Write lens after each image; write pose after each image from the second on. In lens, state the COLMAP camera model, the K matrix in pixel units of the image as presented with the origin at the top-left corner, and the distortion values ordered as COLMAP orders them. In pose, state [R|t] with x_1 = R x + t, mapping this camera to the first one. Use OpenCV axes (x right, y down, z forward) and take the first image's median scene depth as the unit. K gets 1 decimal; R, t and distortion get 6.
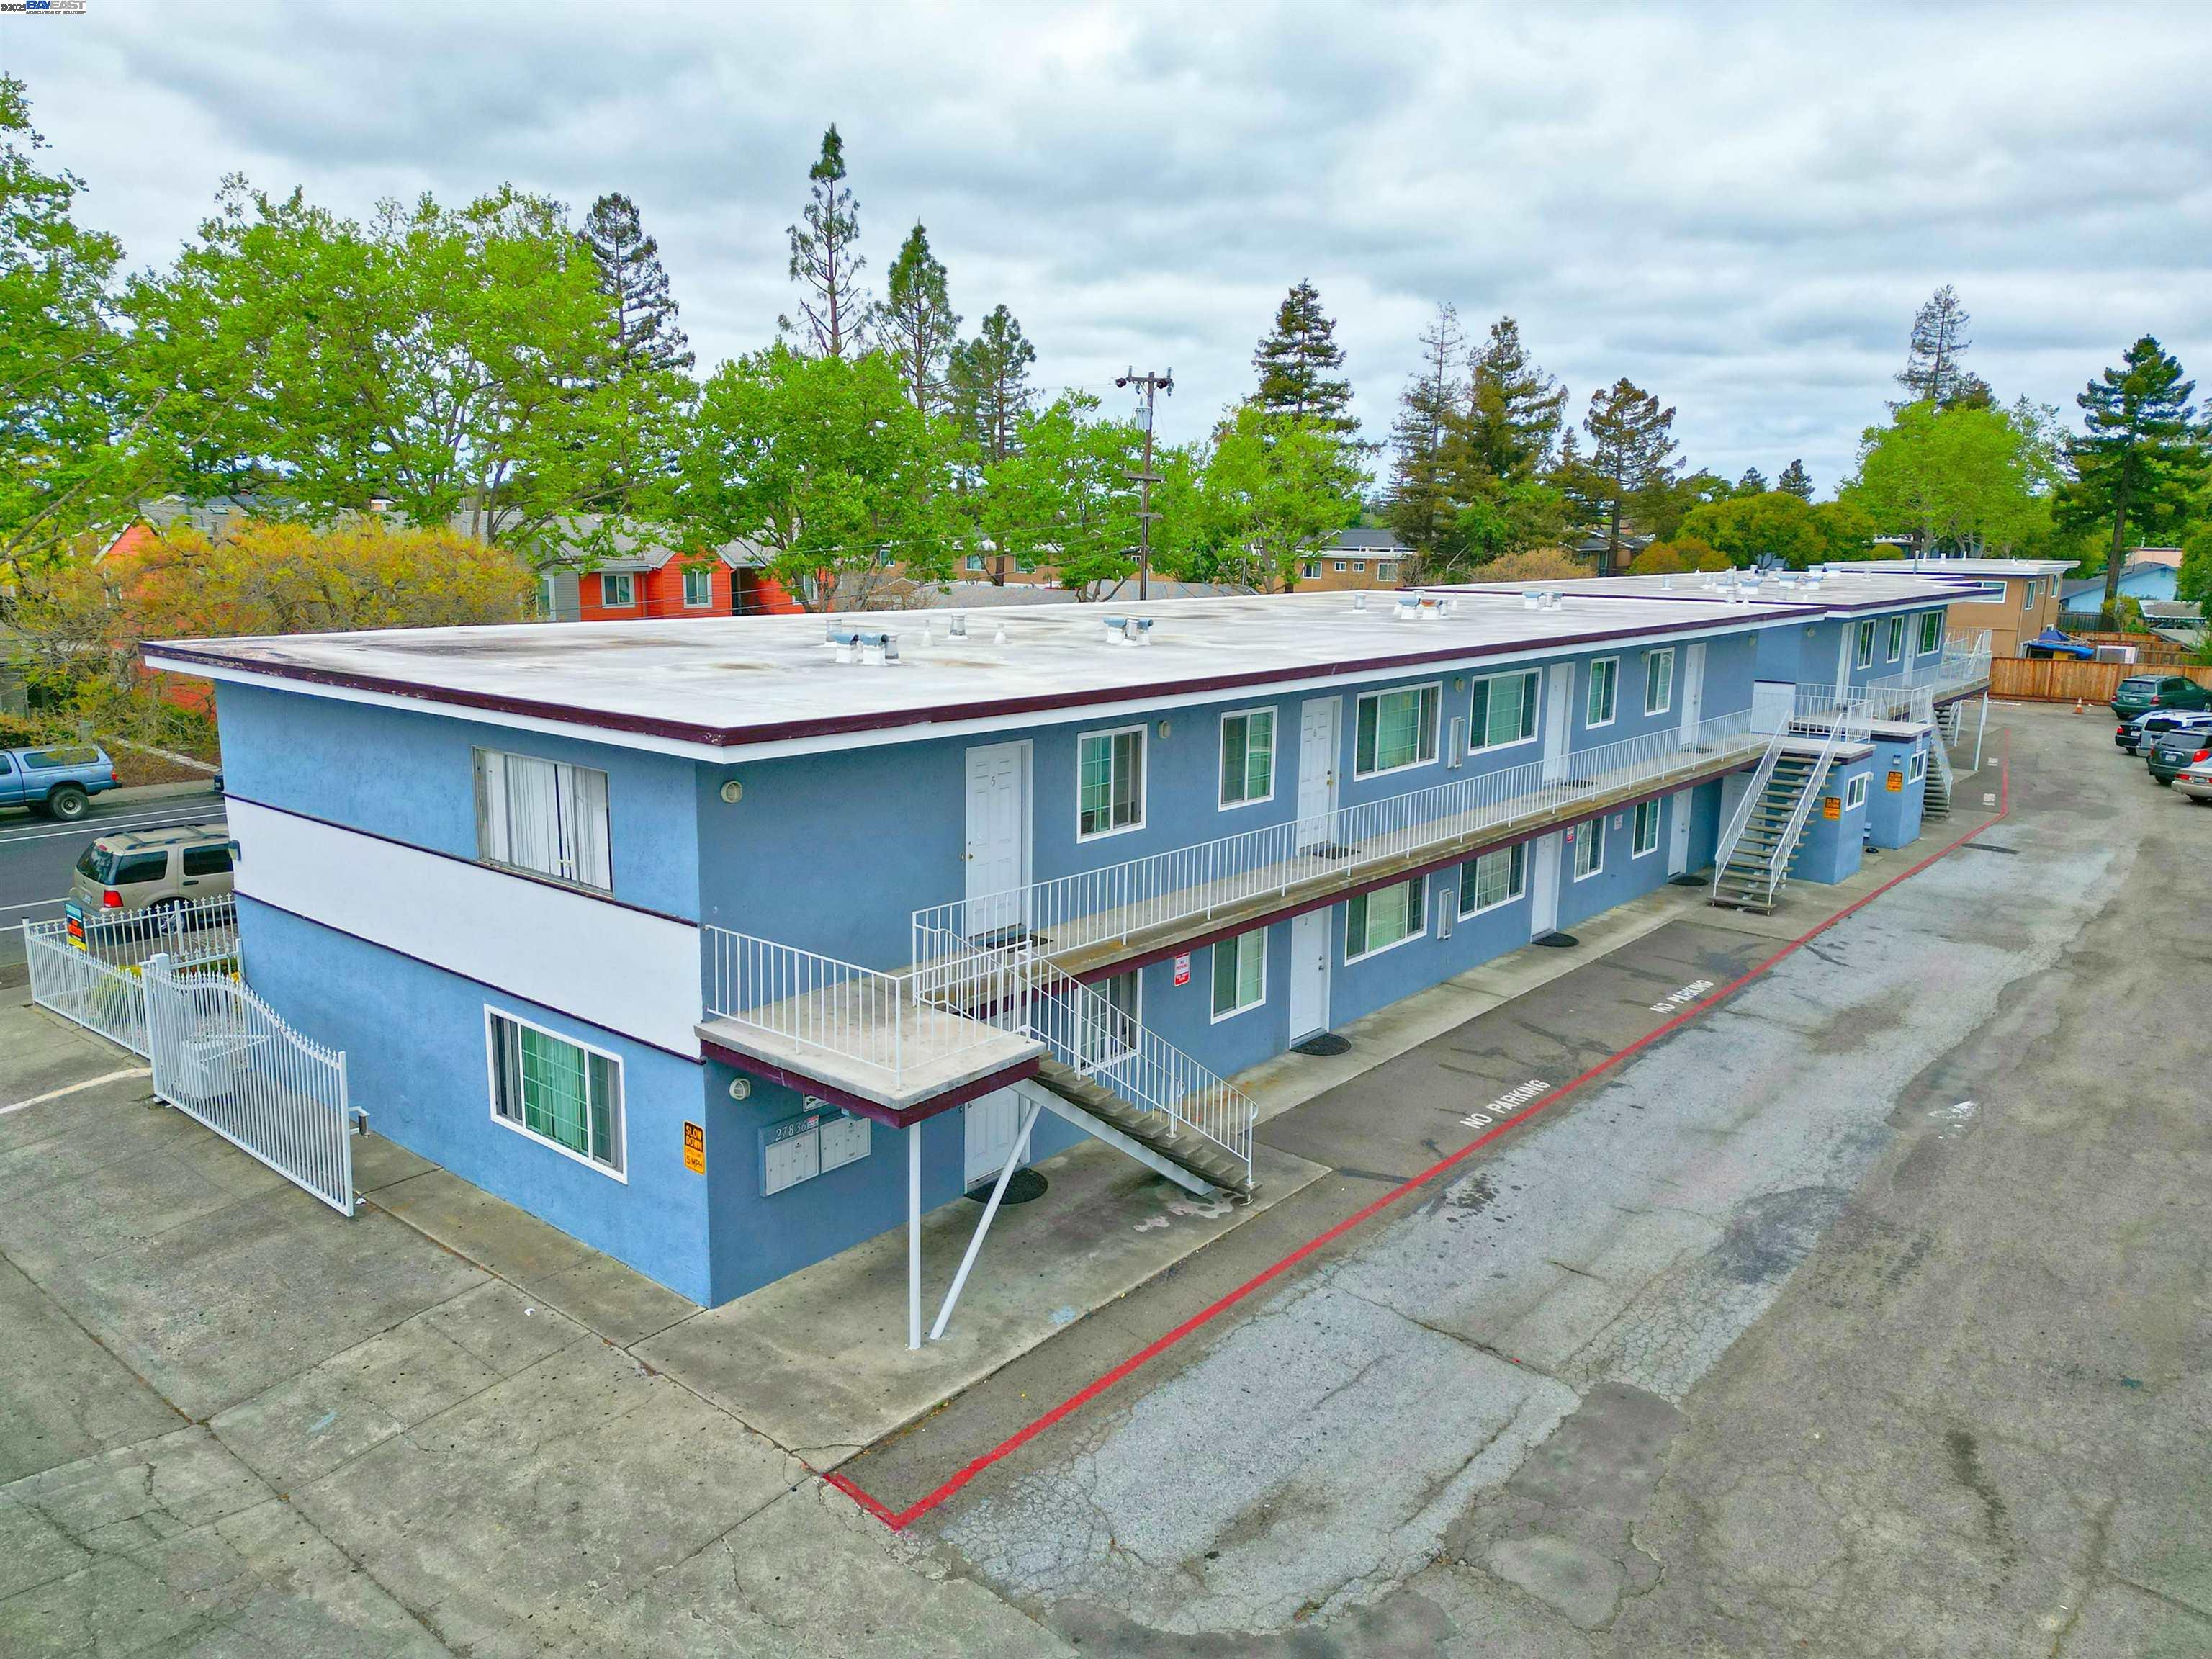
lens RADIAL K [[1537.9, 0, 1106.0], [0, 1537.9, 829.5], [0, 0, 1]] dist [0.062291, -0.050065]
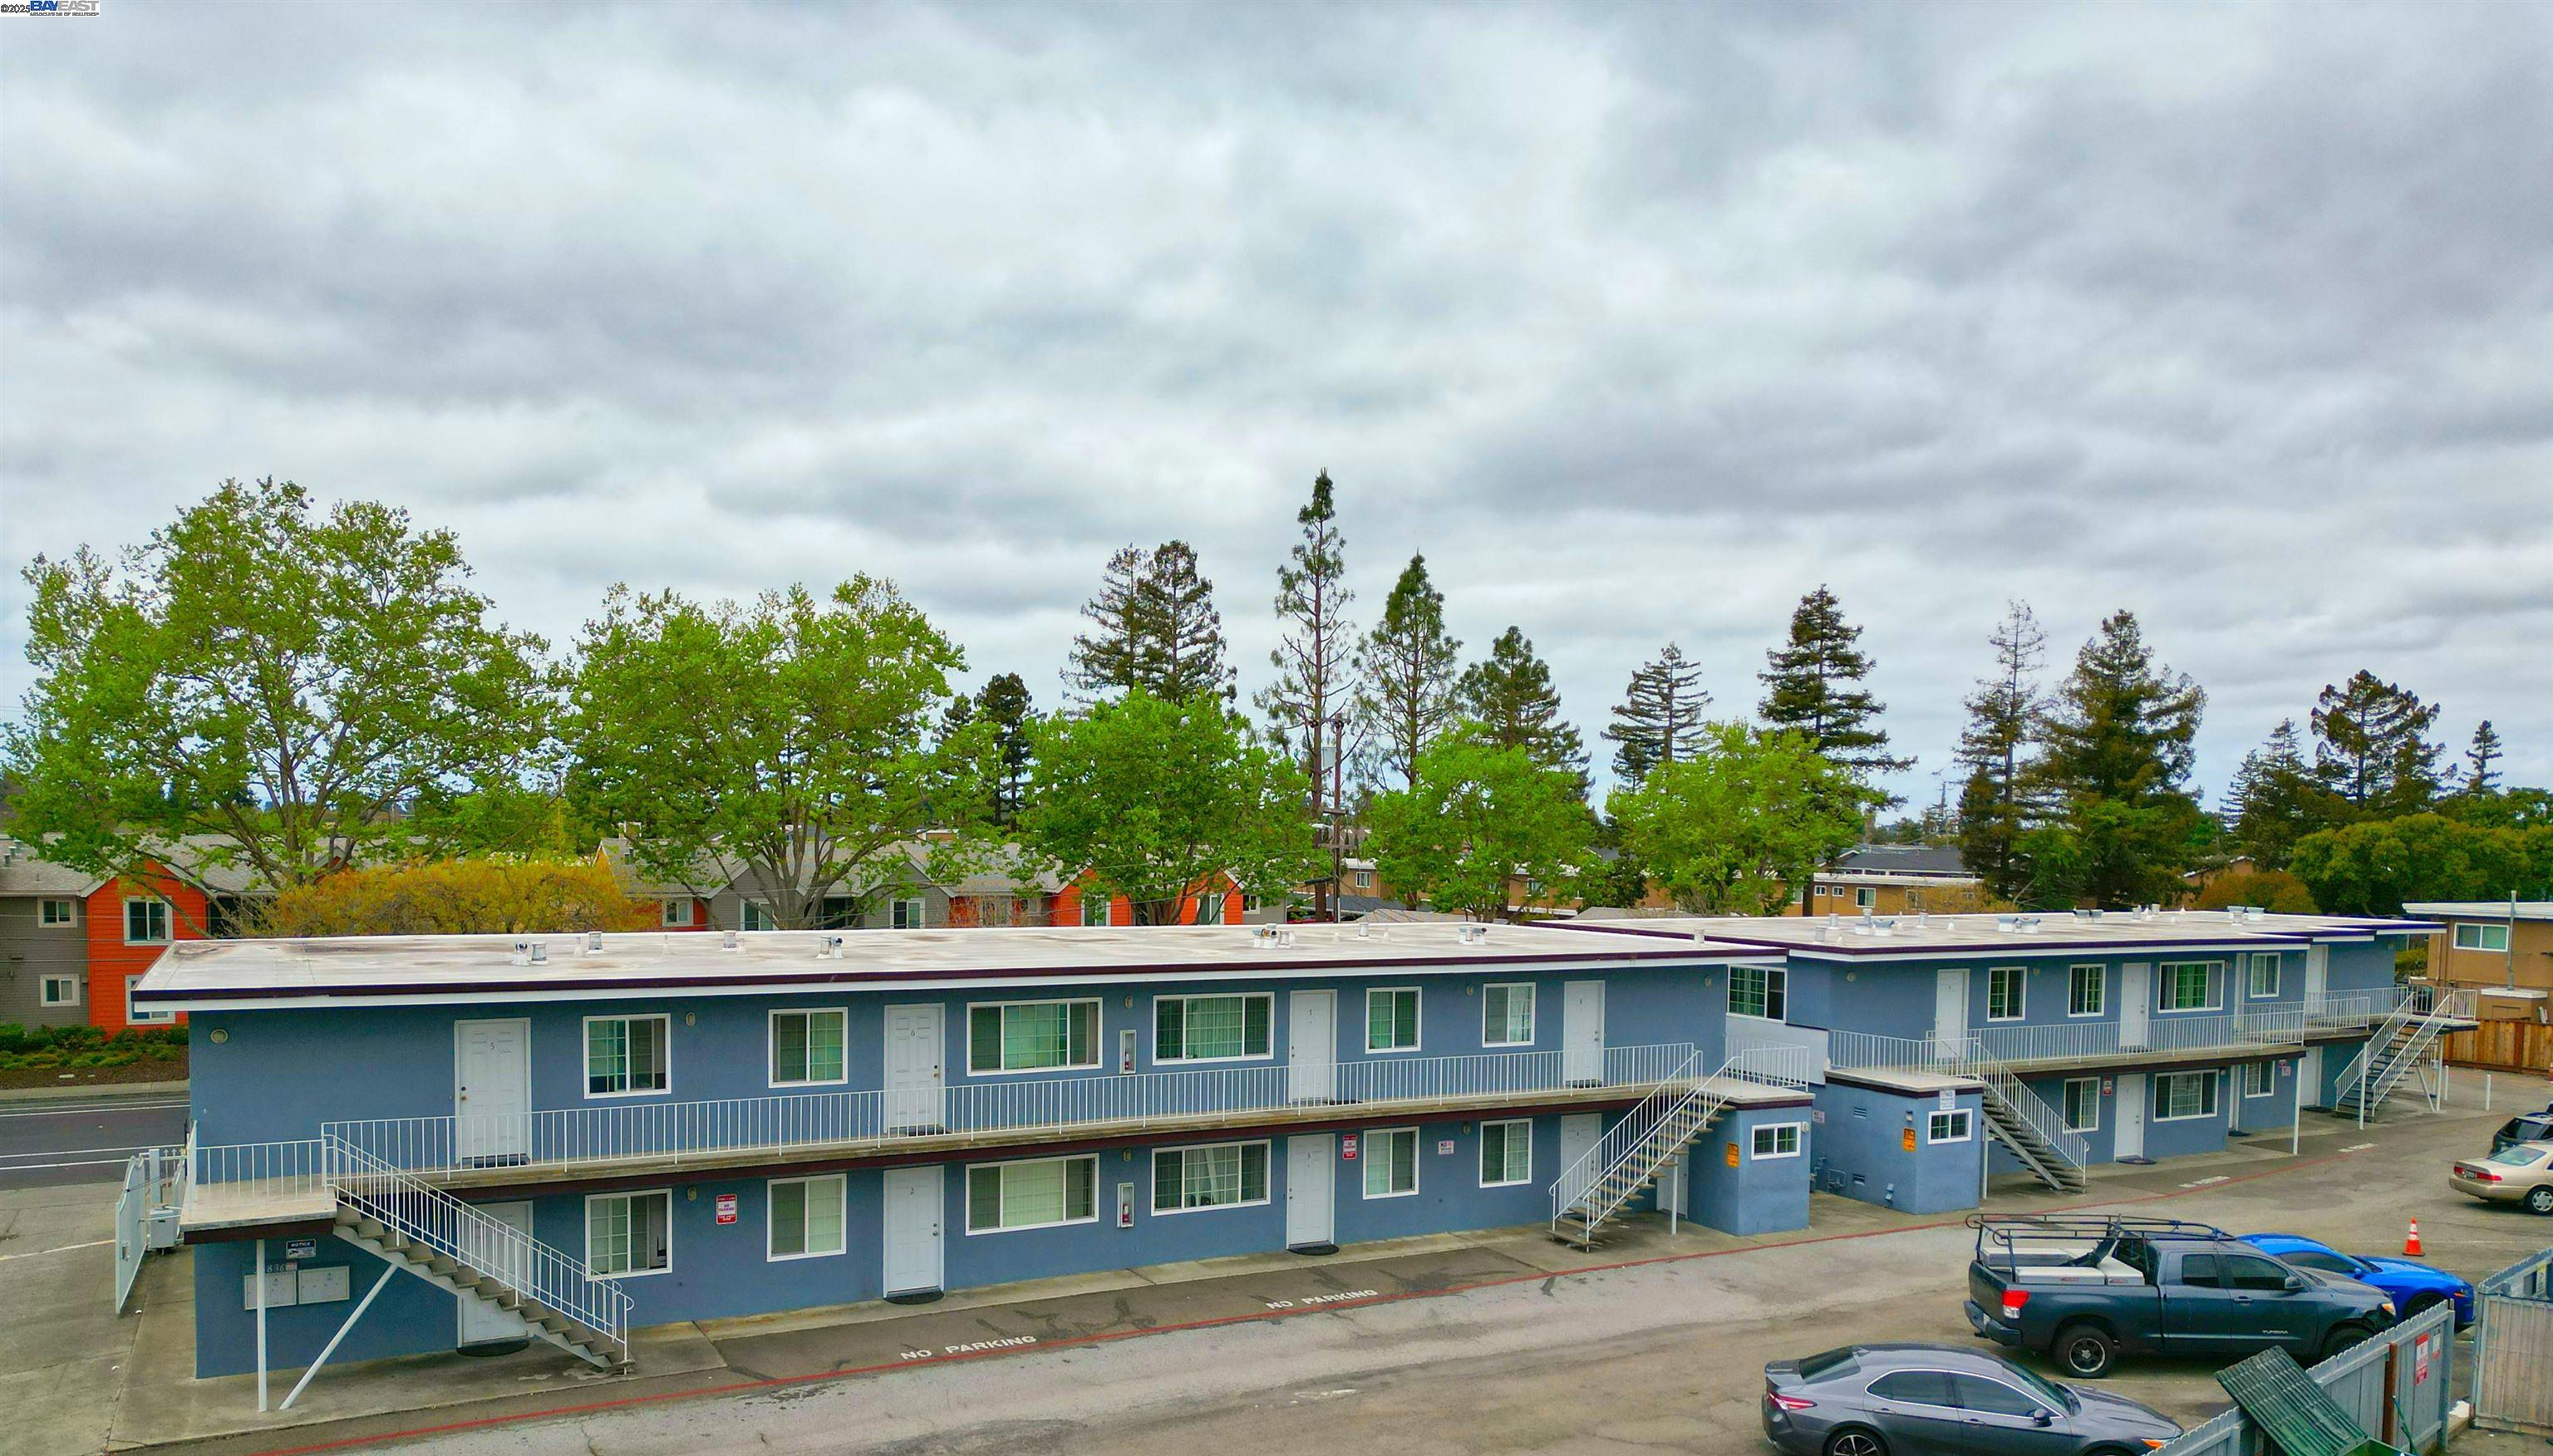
lens RADIAL K [[1769.2, 0, 1275.8], [0, 1769.2, 940.9], [0, 0, 1]] dist [0.106593, -0.146310]
pose [[0.932329, 0.020217, -0.361047, 0.211723], [-0.070698, 0.989359, -0.127164, 0.005750], [0.354634, 0.144084, 0.923837, -0.048348]]
